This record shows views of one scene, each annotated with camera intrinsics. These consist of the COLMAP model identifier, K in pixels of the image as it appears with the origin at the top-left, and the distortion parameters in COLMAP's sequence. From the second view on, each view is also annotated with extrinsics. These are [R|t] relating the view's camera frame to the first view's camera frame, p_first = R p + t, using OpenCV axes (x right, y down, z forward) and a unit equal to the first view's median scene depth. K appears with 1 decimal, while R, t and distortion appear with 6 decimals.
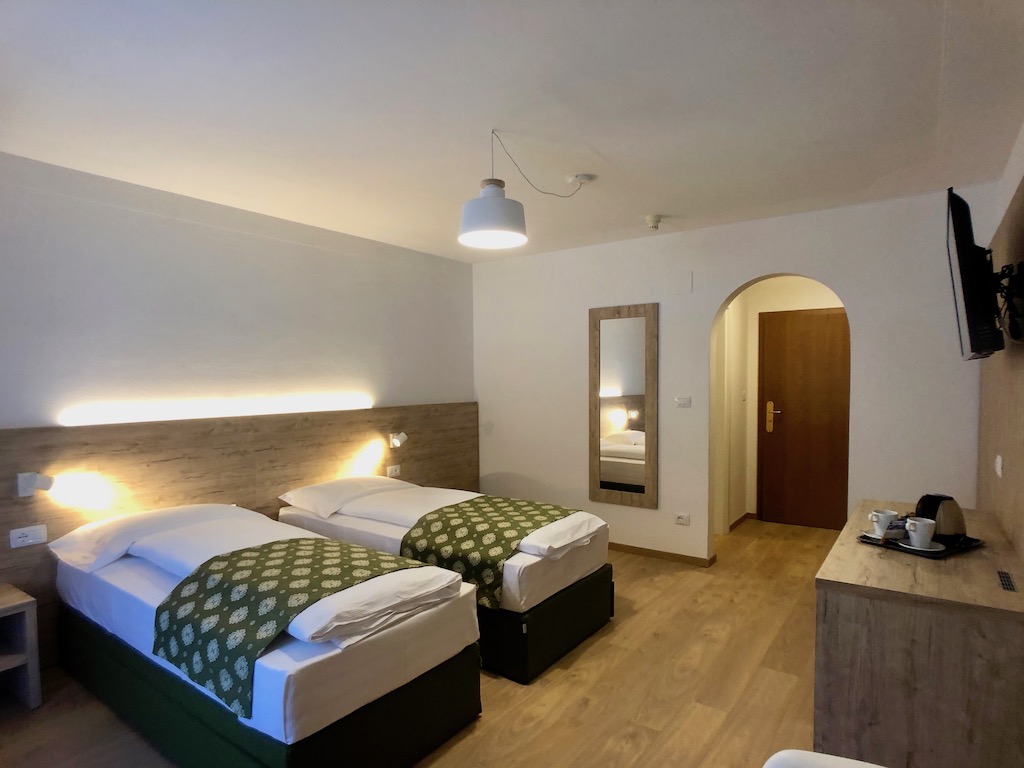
lens RADIAL K [[577.8, 0, 517.7], [0, 577.8, 402.3], [0, 0, 1]] dist [-0.020529, 0.000912]
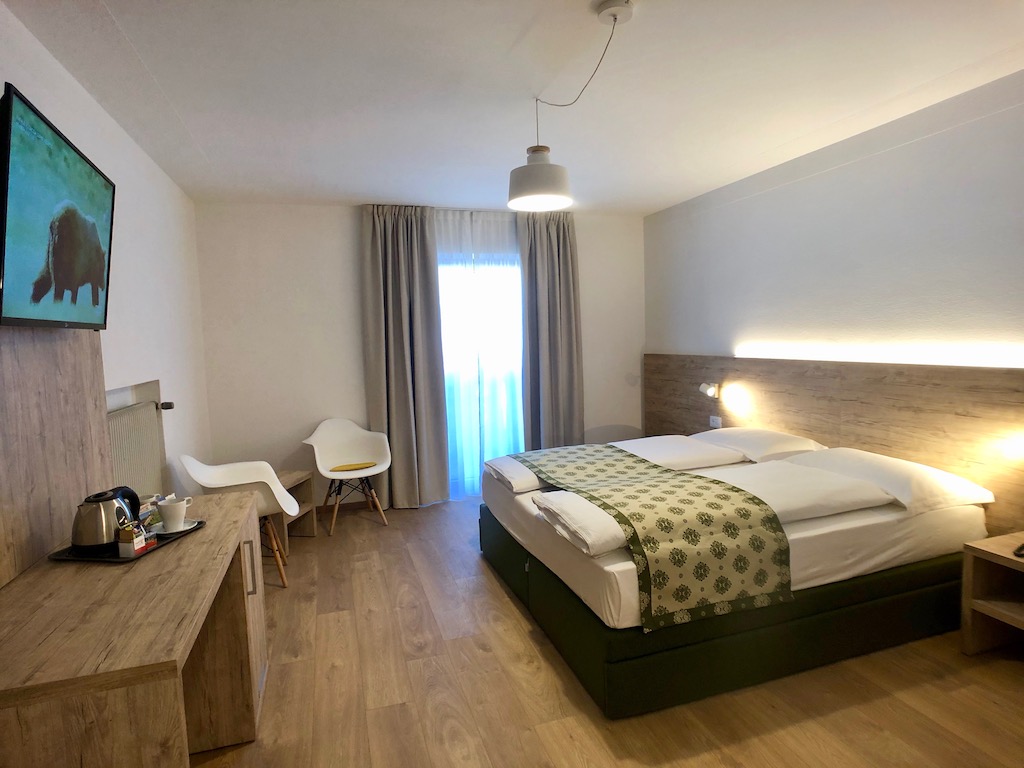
lens RADIAL K [[577.8, 0, 517.7], [0, 577.8, 402.3], [0, 0, 1]] dist [-0.020529, 0.000912]
pose [[-0.583463, 0.121272, -0.803034, 0.691079], [0.003763, 0.989181, 0.146650, -0.057301], [0.812131, 0.082543, -0.577607, 1.287572]]
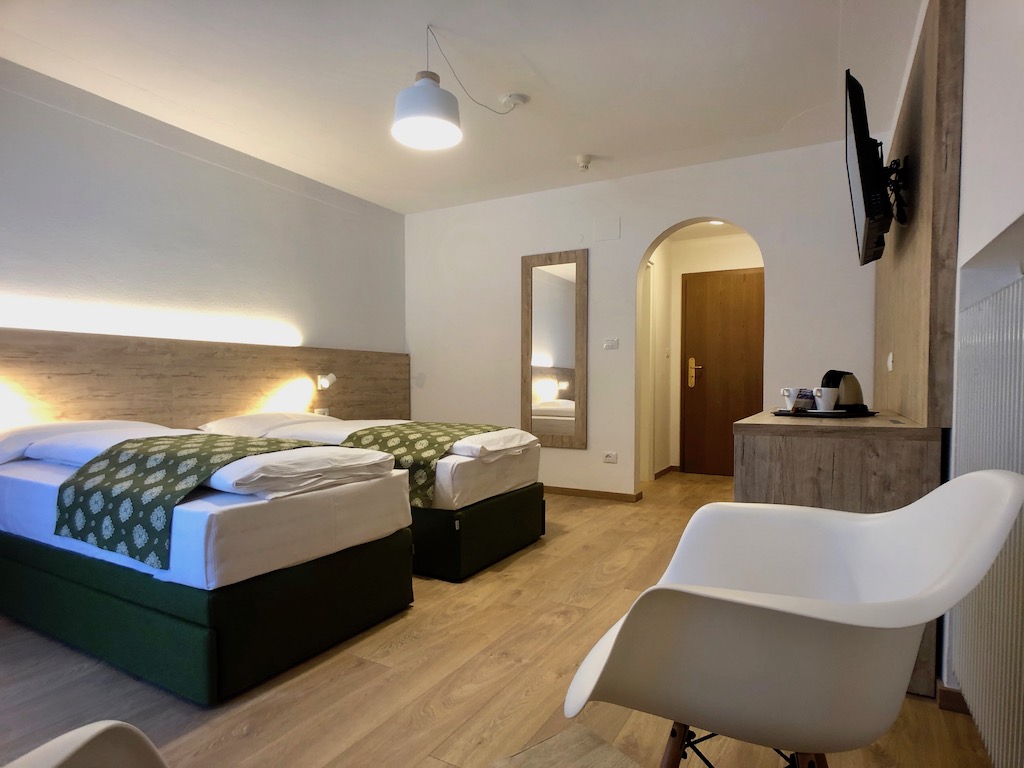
lens RADIAL K [[576.7, 0, 520.1], [0, 576.7, 404.9], [0, 0, 1]] dist [-0.042359, 0.028873]
pose [[0.992419, 0.003731, 0.122844, -0.002895], [-0.003292, 0.999987, -0.003774, 0.155420], [-0.122856, 0.003341, 0.992419, -0.003936]]
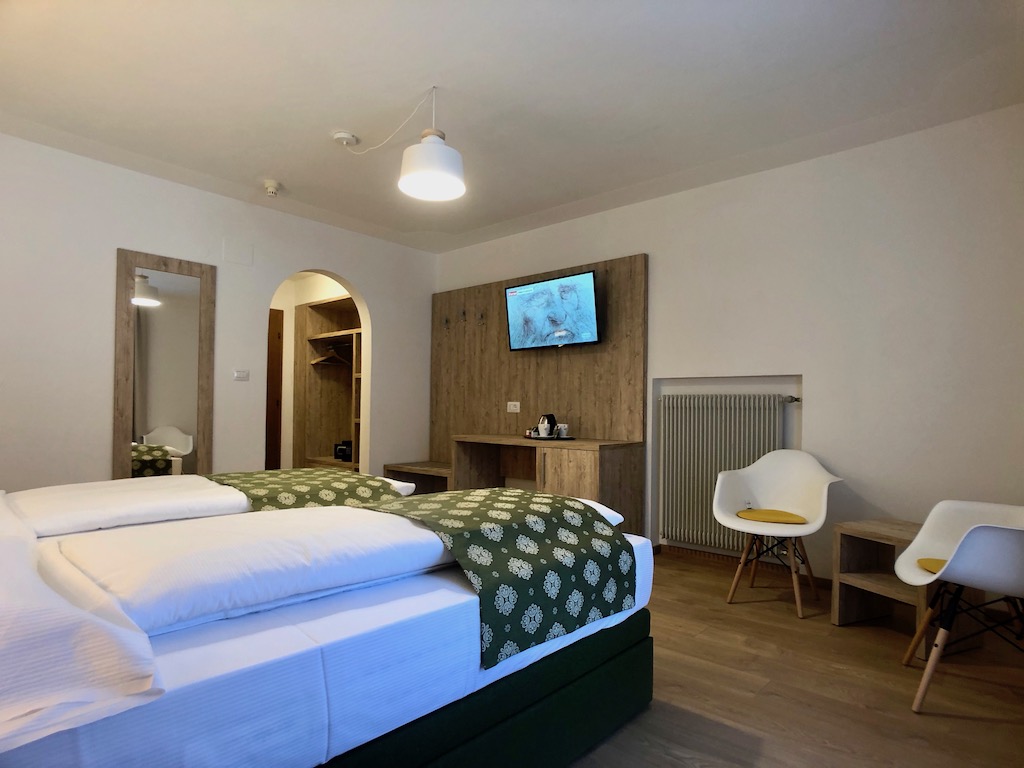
lens RADIAL K [[577.8, 0, 517.7], [0, 577.8, 402.3], [0, 0, 1]] dist [-0.020529, 0.000912]
pose [[0.103992, 0.021295, 0.994350, -0.859667], [0.025447, 0.999386, -0.024064, 0.110914], [-0.994253, 0.027805, 0.103386, 0.604258]]
